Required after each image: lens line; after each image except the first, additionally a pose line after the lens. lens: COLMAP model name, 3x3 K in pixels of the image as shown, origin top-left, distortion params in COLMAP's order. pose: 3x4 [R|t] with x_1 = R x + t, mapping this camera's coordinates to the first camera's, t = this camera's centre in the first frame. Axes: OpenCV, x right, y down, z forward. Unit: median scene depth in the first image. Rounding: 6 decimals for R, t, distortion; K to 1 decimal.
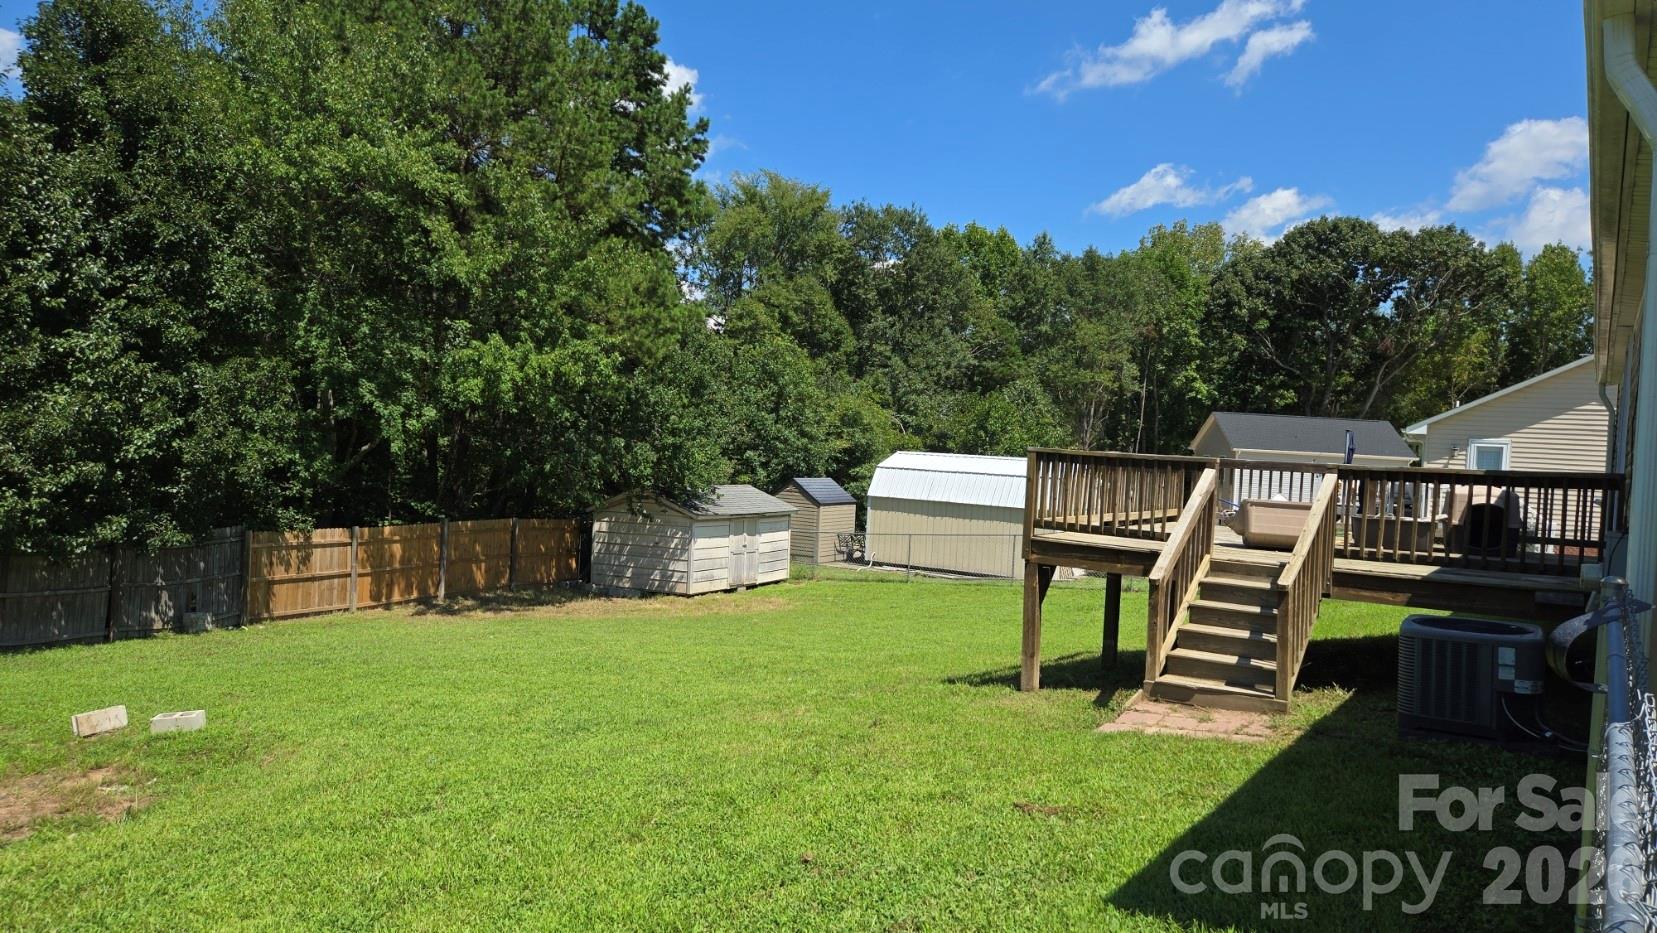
lens RADIAL K [[1117.4, 0, 841.4], [0, 1117.4, 475.9], [0, 0, 1]] dist [0.051182, -0.025310]
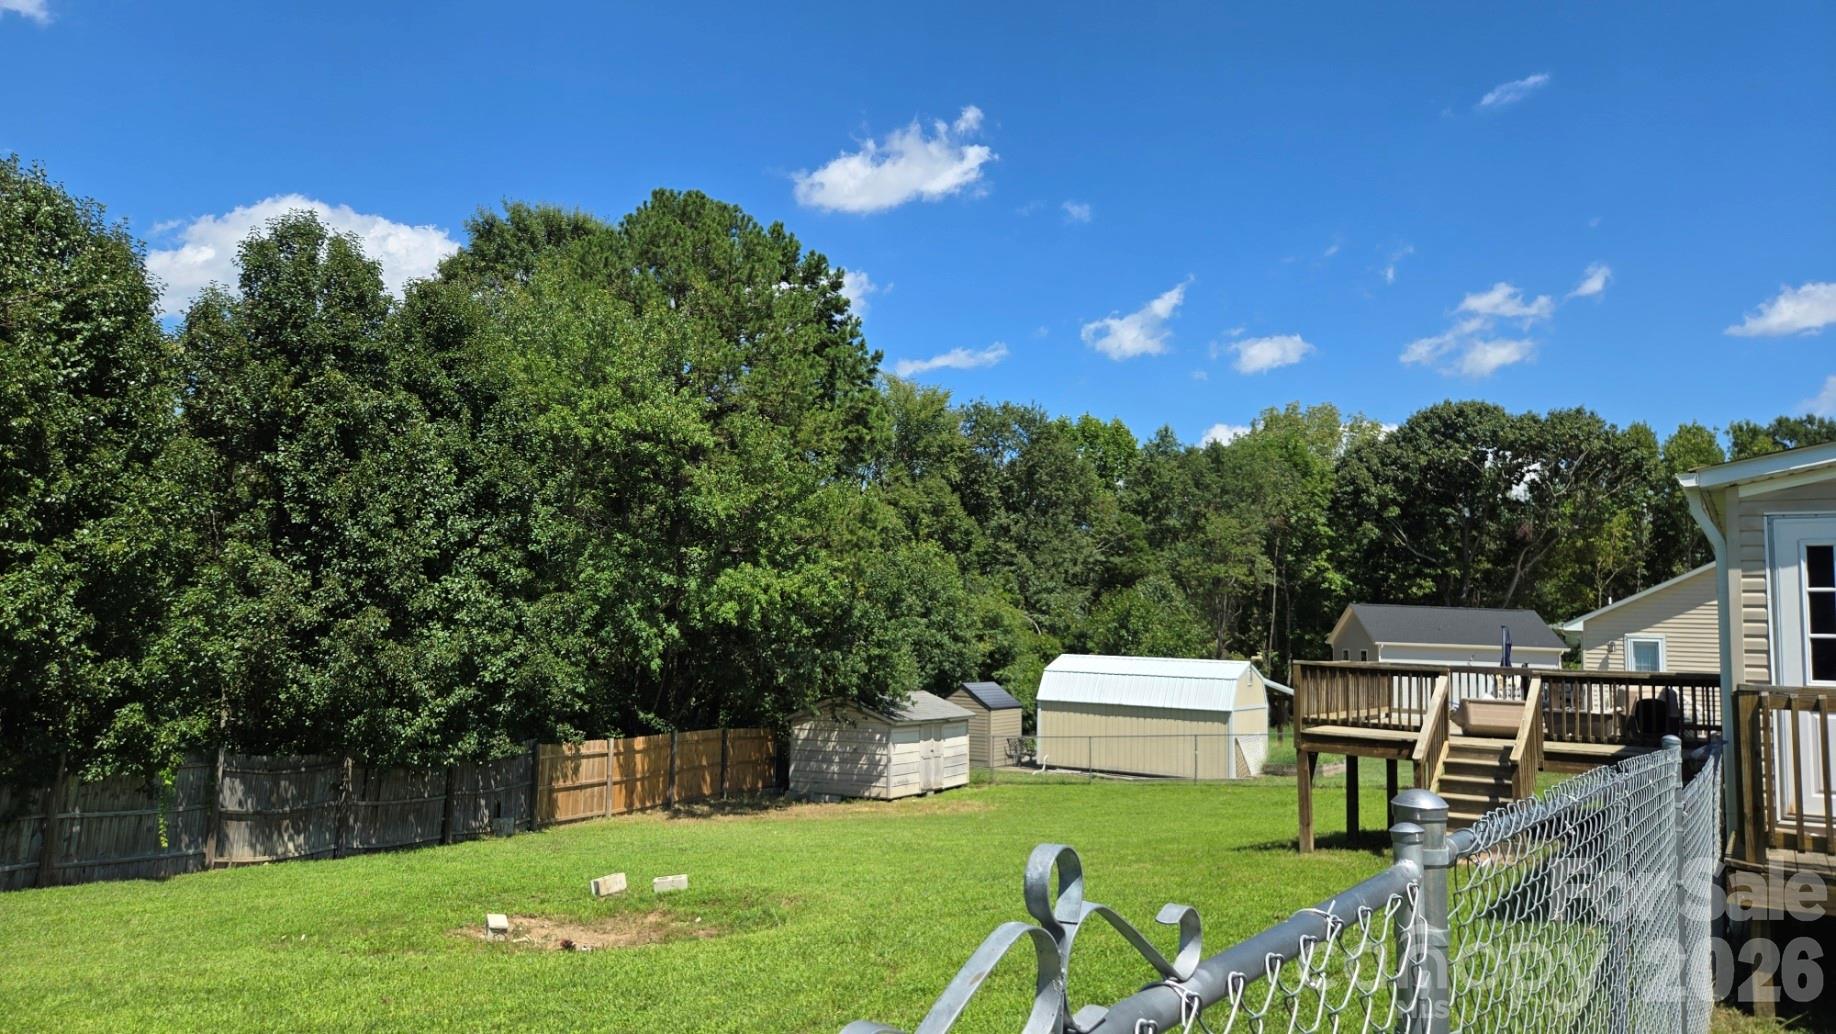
lens RADIAL K [[1238.1, 0, 897.9], [0, 1238.1, 518.8], [0, 0, 1]] dist [0.051182, -0.025310]
pose [[0.999659, -0.023565, -0.011272, -0.103561], [0.021949, 0.991695, -0.126721, -0.006109], [0.014165, 0.126431, 0.991874, -0.177507]]
